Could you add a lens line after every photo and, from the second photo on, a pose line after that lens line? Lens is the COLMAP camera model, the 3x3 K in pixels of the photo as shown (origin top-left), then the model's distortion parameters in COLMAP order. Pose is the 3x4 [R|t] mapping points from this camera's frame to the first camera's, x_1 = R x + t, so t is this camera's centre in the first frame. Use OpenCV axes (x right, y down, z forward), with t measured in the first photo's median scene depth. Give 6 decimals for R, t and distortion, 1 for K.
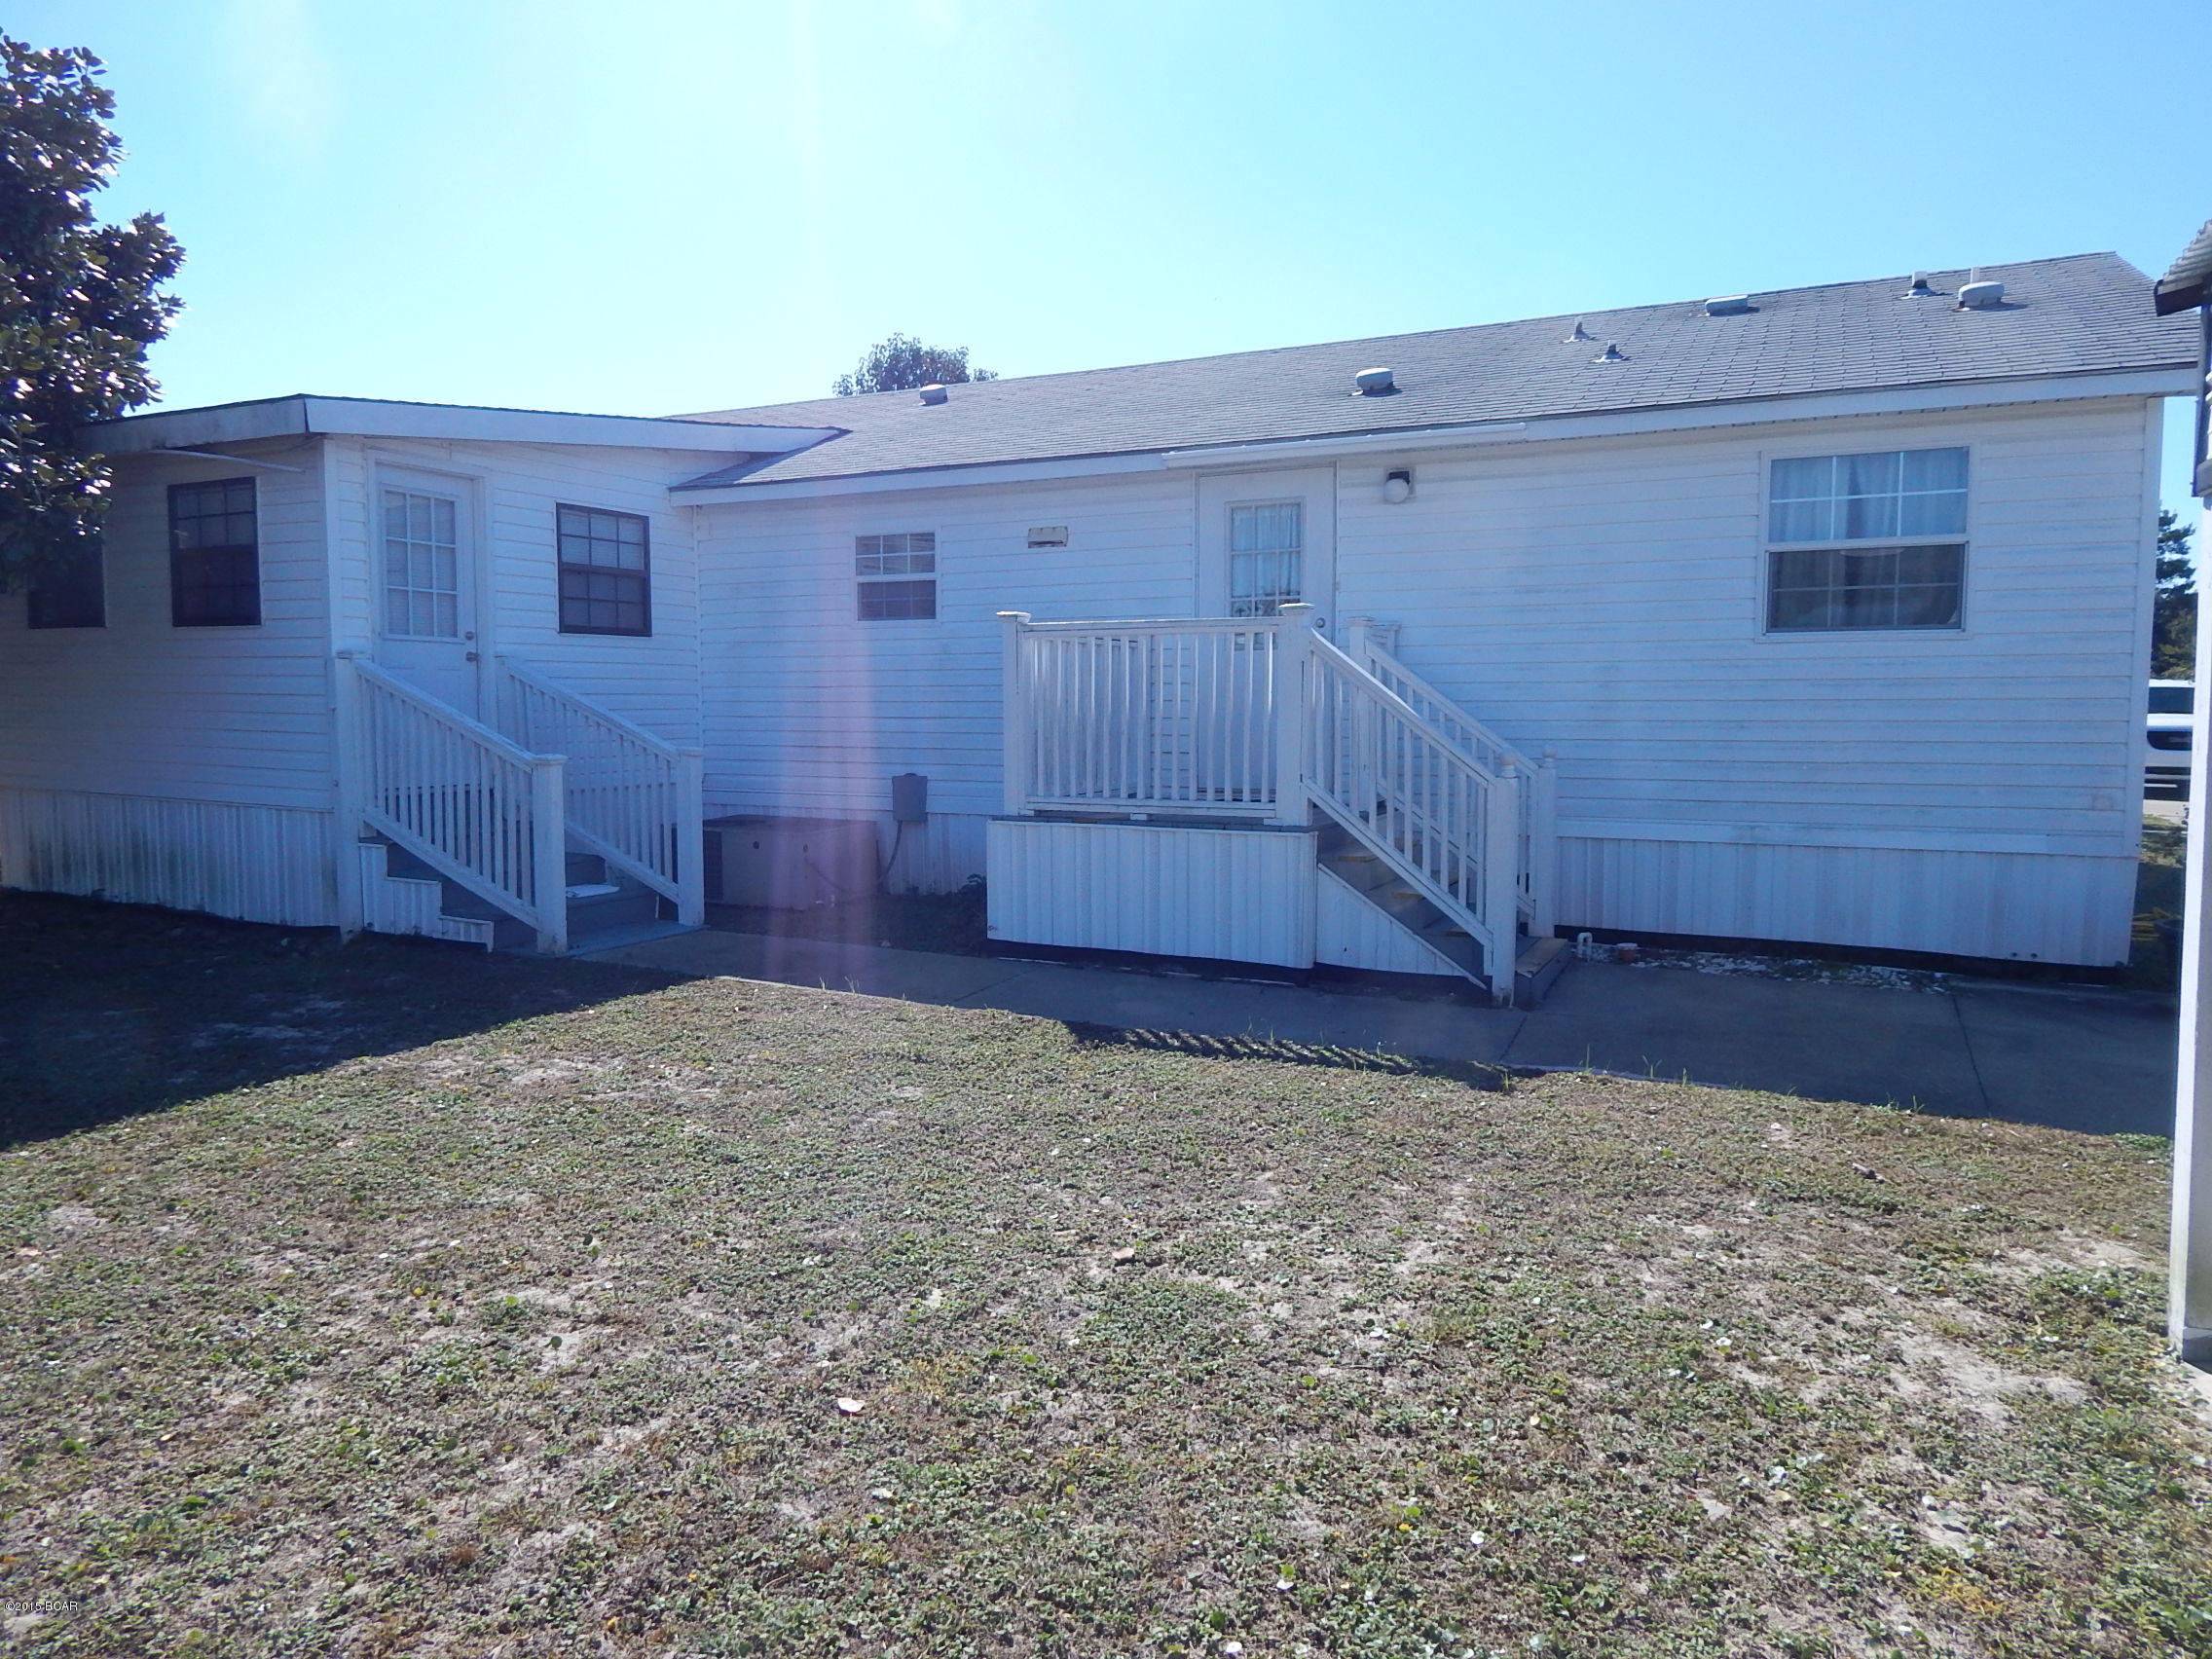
lens RADIAL K [[1454.3, 0, 1106.8], [0, 1454.3, 818.8], [0, 0, 1]] dist [0.001947, -0.013394]
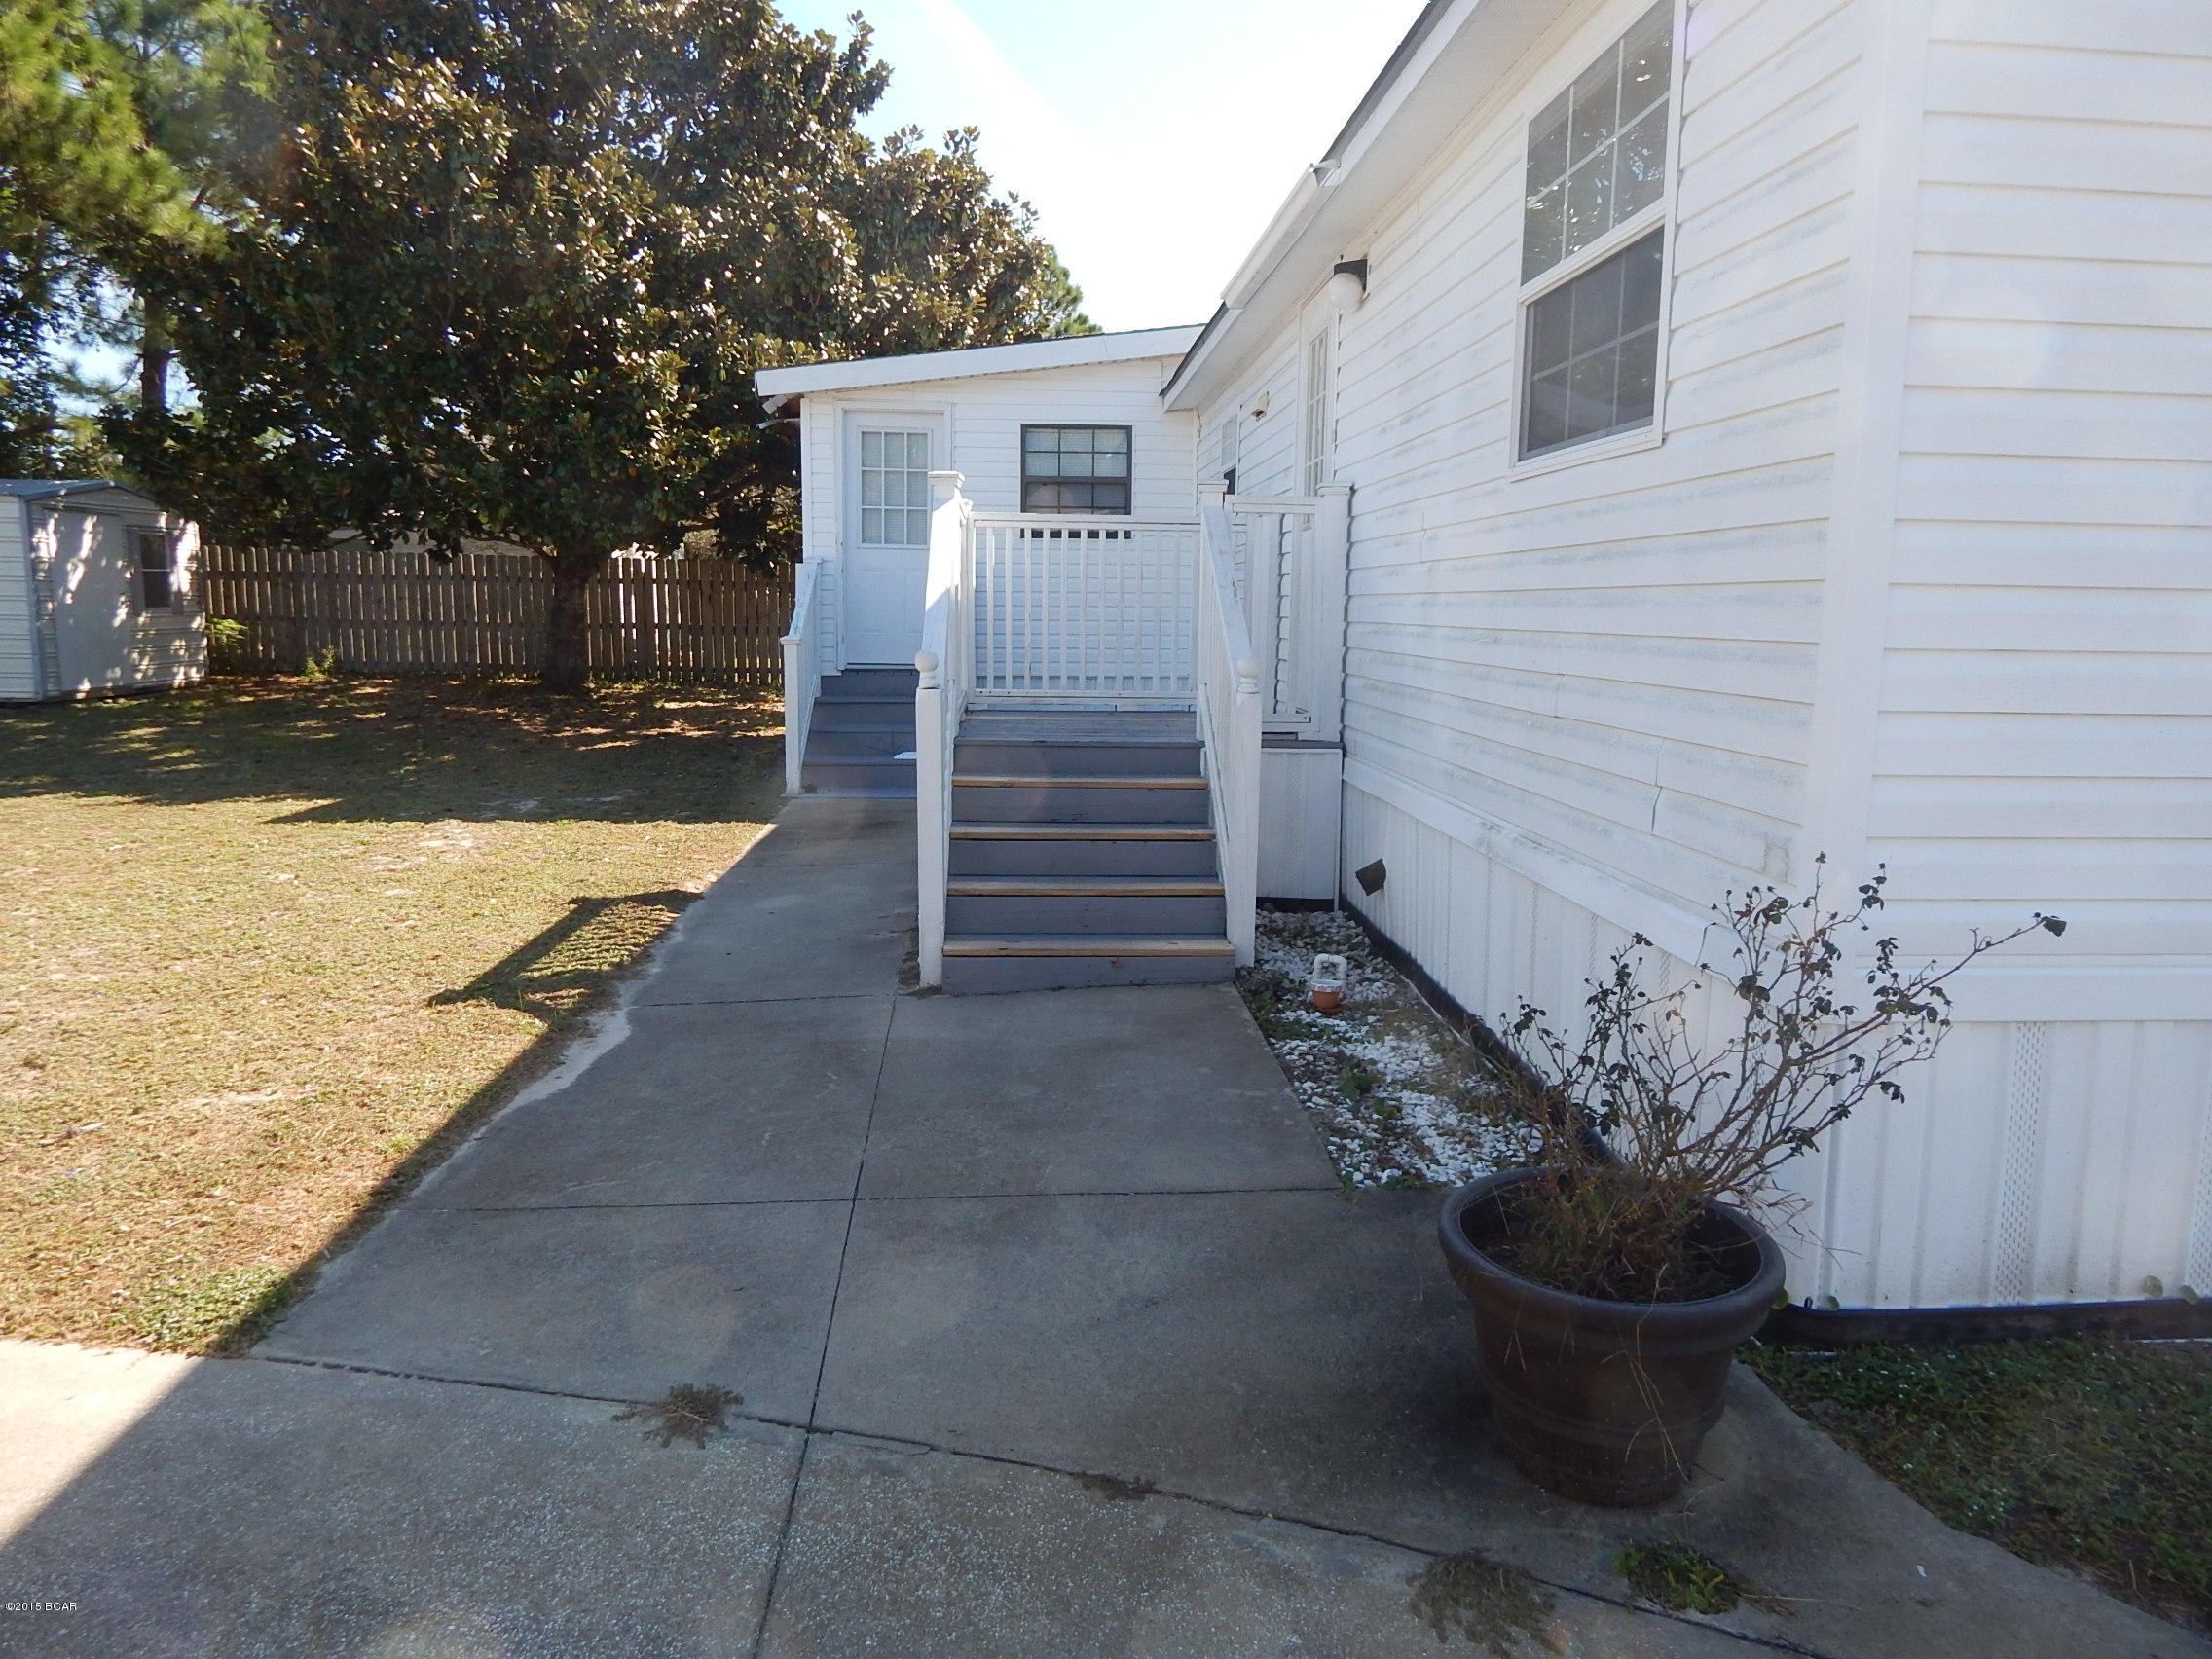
lens RADIAL K [[1454.3, 0, 1106.8], [0, 1454.3, 818.8], [0, 0, 1]] dist [0.001947, -0.013394]
pose [[0.530483, 0.123303, -0.838680, 0.738259], [-0.069456, 0.992360, 0.101965, -0.039371], [0.844846, 0.004160, 0.534994, 0.532167]]
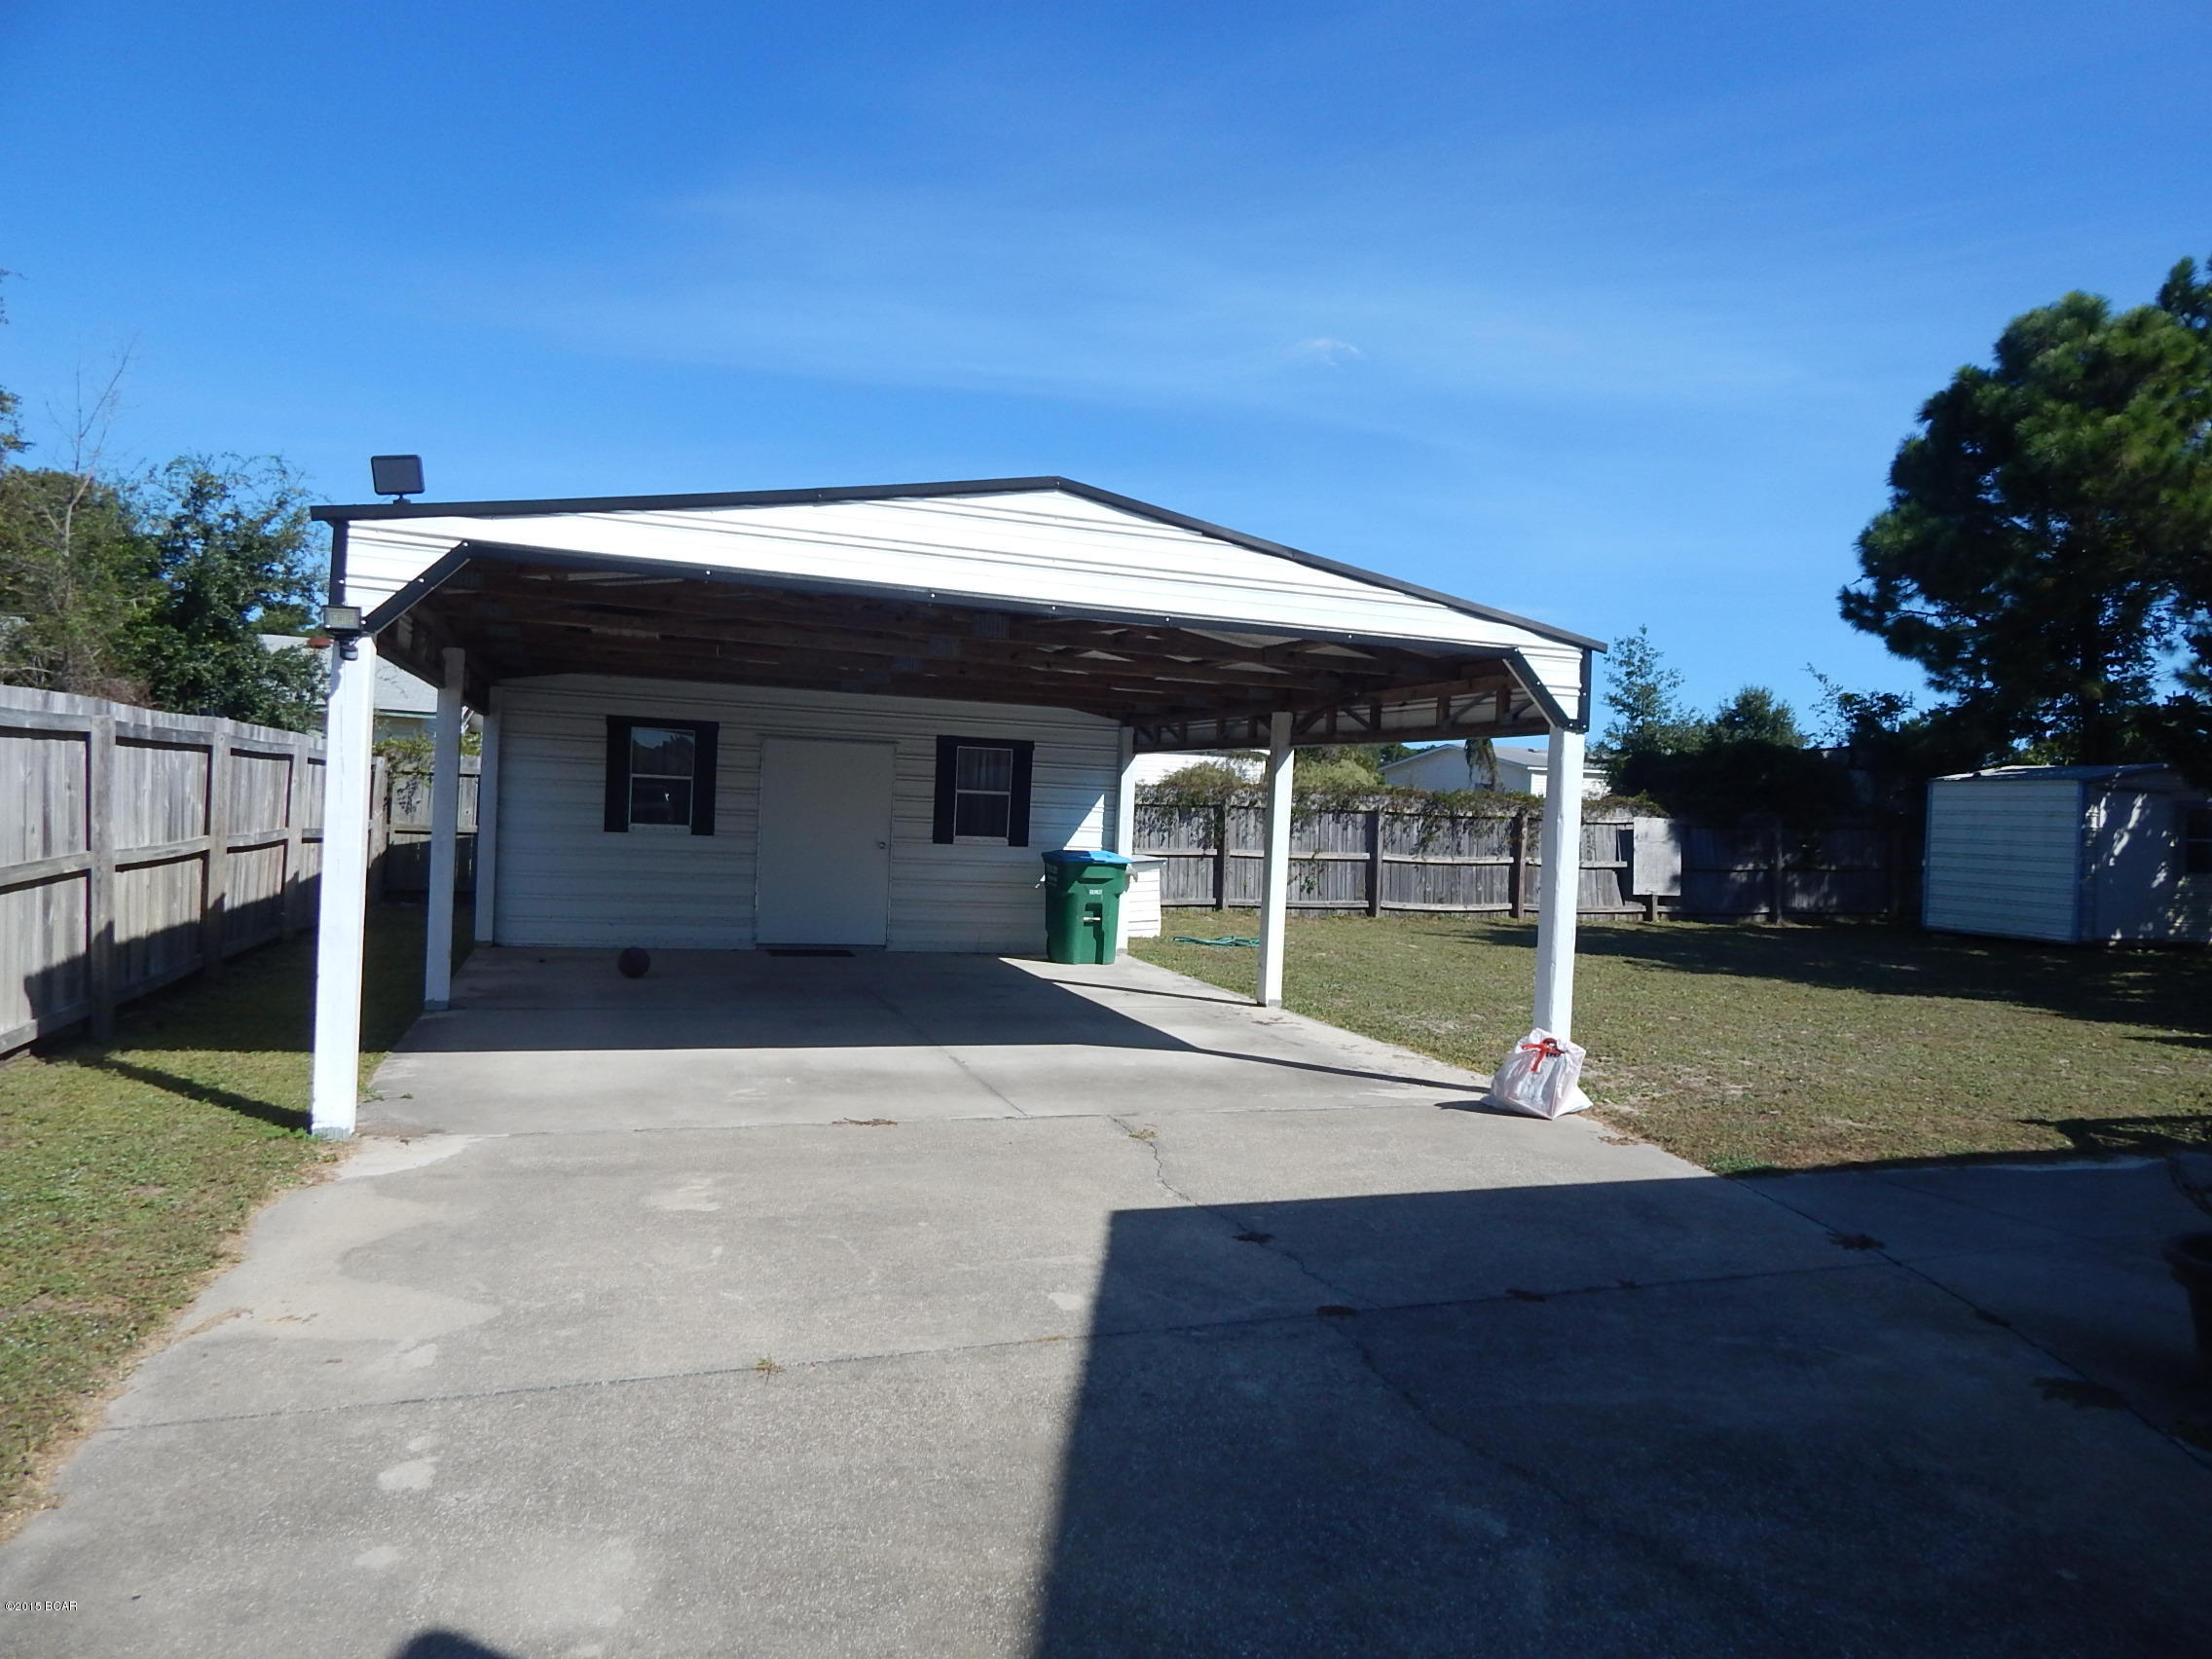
lens RADIAL K [[1454.3, 0, 1106.8], [0, 1454.3, 818.8], [0, 0, 1]] dist [0.001947, -0.013394]
pose [[-0.681737, -0.033173, -0.730845, 0.926656], [-0.093949, 0.994670, 0.042487, -0.046227], [0.725540, 0.097627, -0.681220, 0.659653]]
